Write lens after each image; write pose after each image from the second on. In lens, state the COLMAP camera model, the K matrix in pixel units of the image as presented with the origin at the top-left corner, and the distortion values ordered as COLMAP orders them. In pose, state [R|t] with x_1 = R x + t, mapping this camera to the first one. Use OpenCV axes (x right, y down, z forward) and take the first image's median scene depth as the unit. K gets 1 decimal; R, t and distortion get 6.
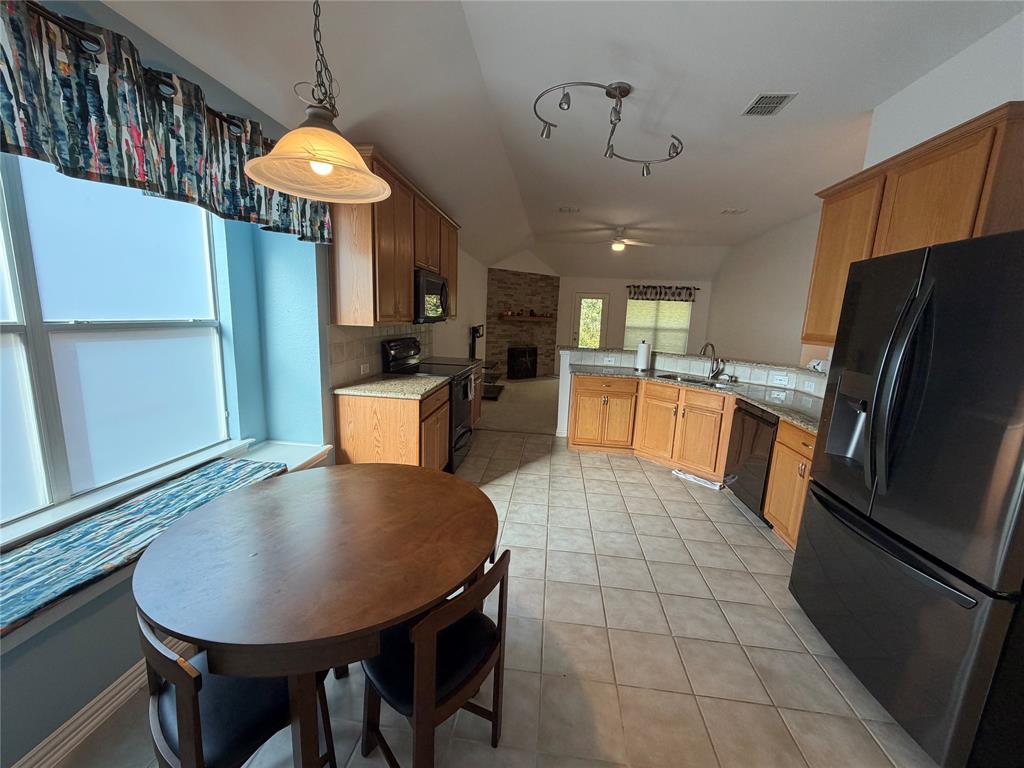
lens RADIAL K [[406.6, 0, 509.9], [0, 406.6, 385.8], [0, 0, 1]] dist [-0.001051, -0.000155]
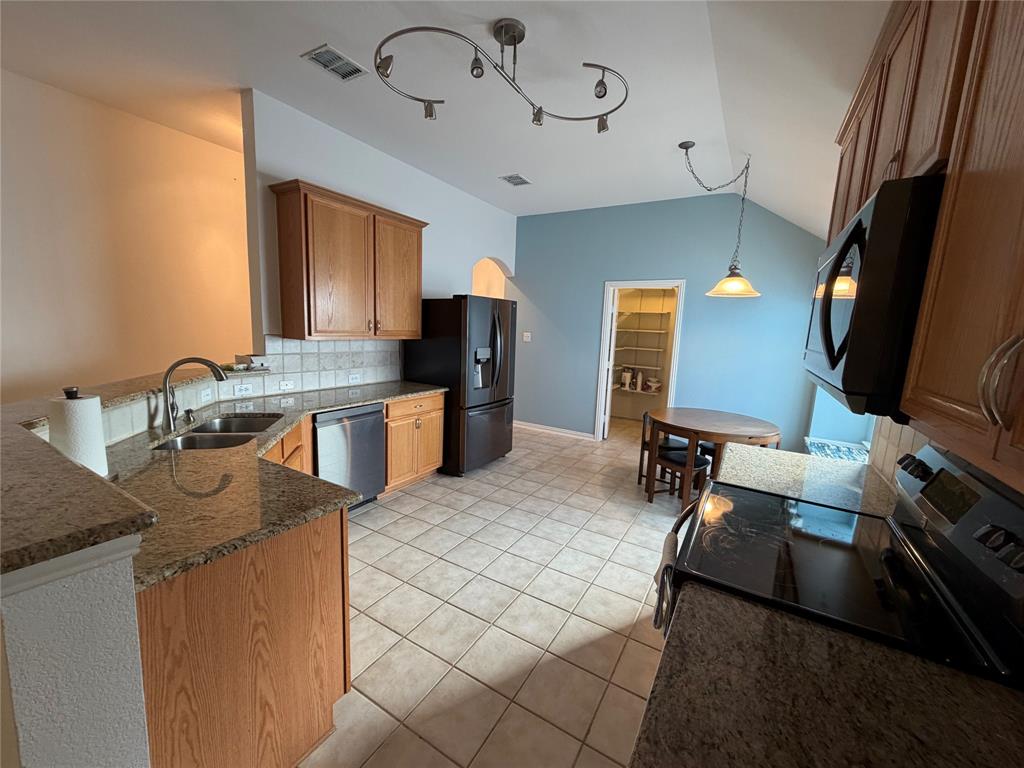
lens RADIAL K [[406.6, 0, 509.9], [0, 406.6, 385.8], [0, 0, 1]] dist [-0.001051, -0.000155]
pose [[-0.903611, -0.137912, 0.405546, -0.117462], [-0.001034, 0.947454, 0.319892, -0.301026], [-0.428353, 0.288638, -0.856272, 1.596825]]
